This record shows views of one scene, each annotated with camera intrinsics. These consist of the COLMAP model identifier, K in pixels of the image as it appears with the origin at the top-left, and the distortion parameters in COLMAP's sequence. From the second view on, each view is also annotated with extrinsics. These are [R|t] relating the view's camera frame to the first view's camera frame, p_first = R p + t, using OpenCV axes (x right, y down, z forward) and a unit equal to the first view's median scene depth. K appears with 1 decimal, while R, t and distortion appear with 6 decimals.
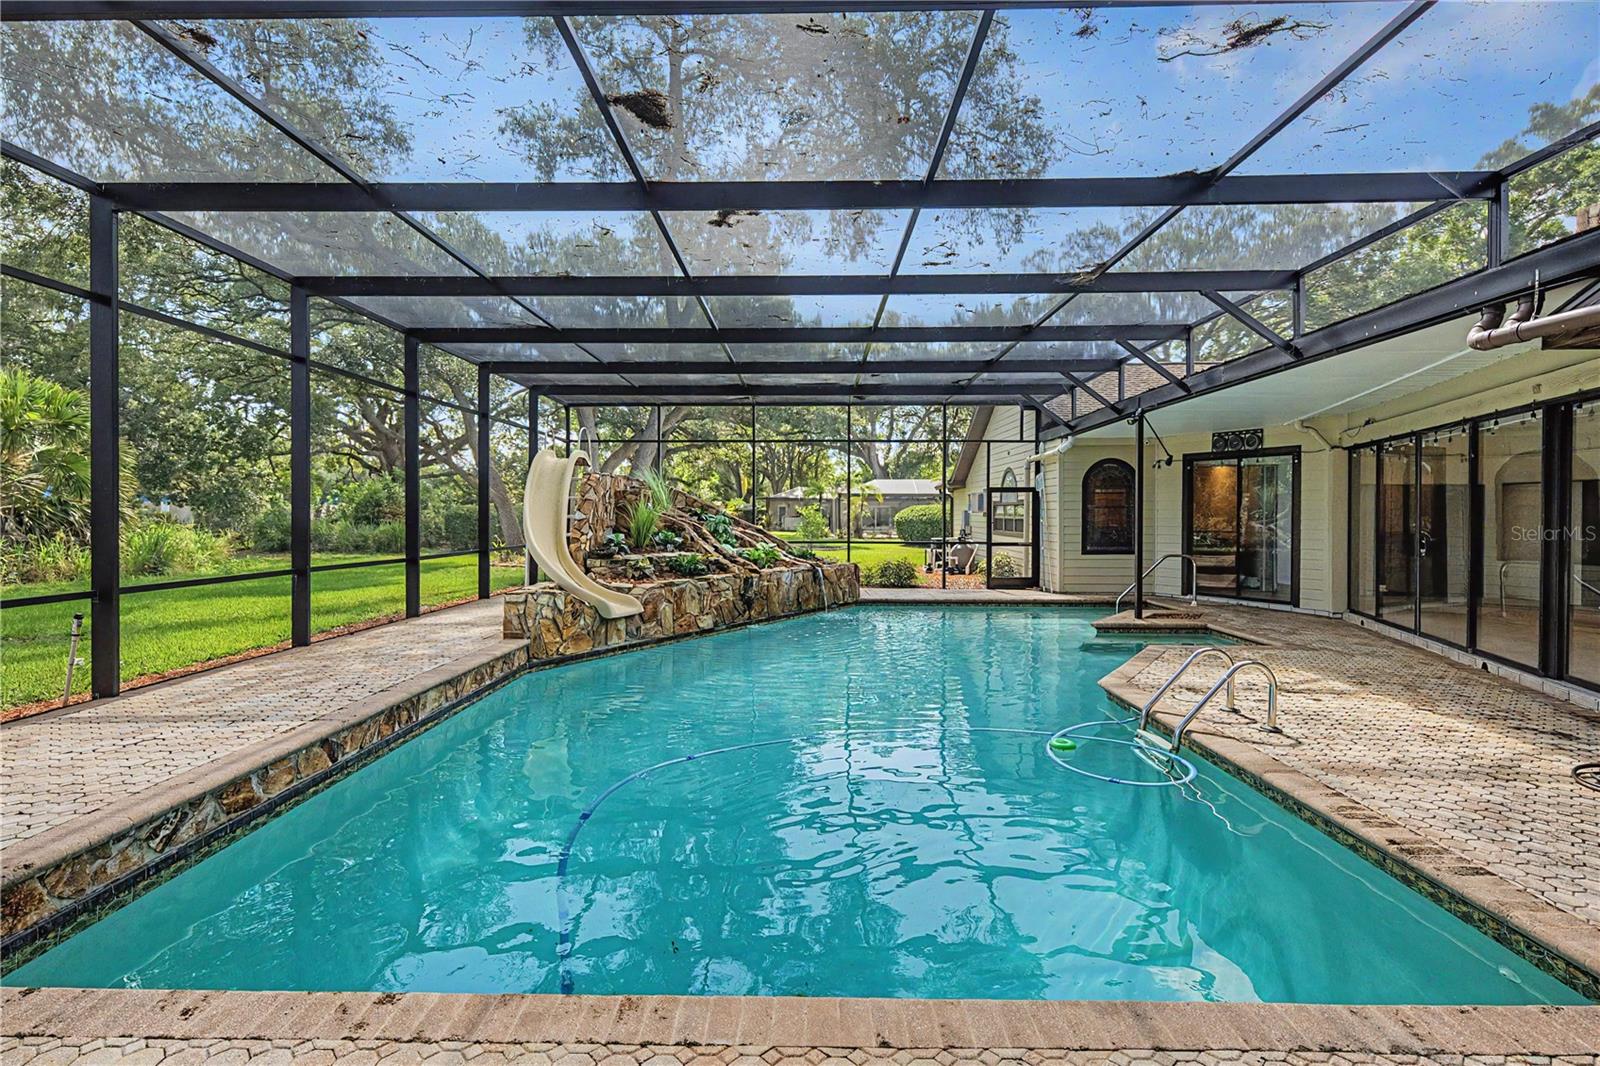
lens RADIAL K [[771.0, 0, 793.6], [0, 771.0, 519.9], [0, 0, 1]] dist [0.001071, 0.000158]
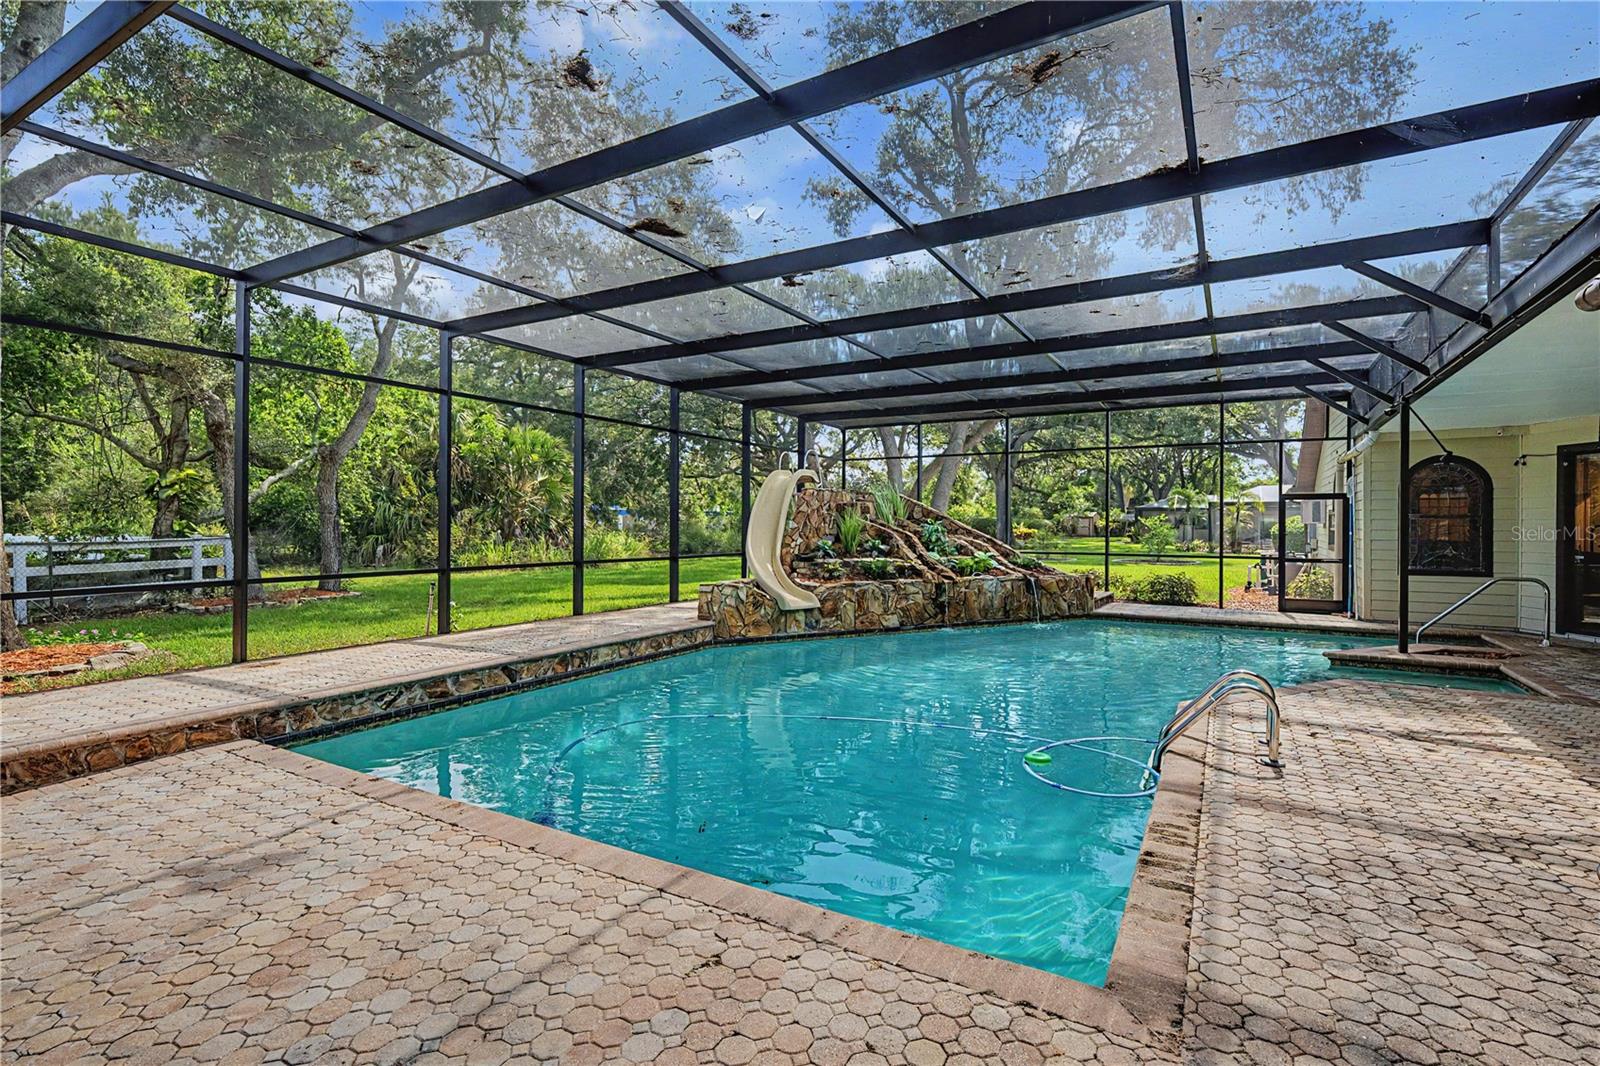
lens RADIAL K [[771.0, 0, 799.7], [0, 771.0, 519.1], [0, 0, 1]] dist [0.001071, 0.000158]
pose [[0.868648, -0.001178, -0.495429, 0.343063], [-0.006945, 0.999870, -0.014555, 0.002993], [0.495382, 0.016084, 0.868527, -0.032264]]
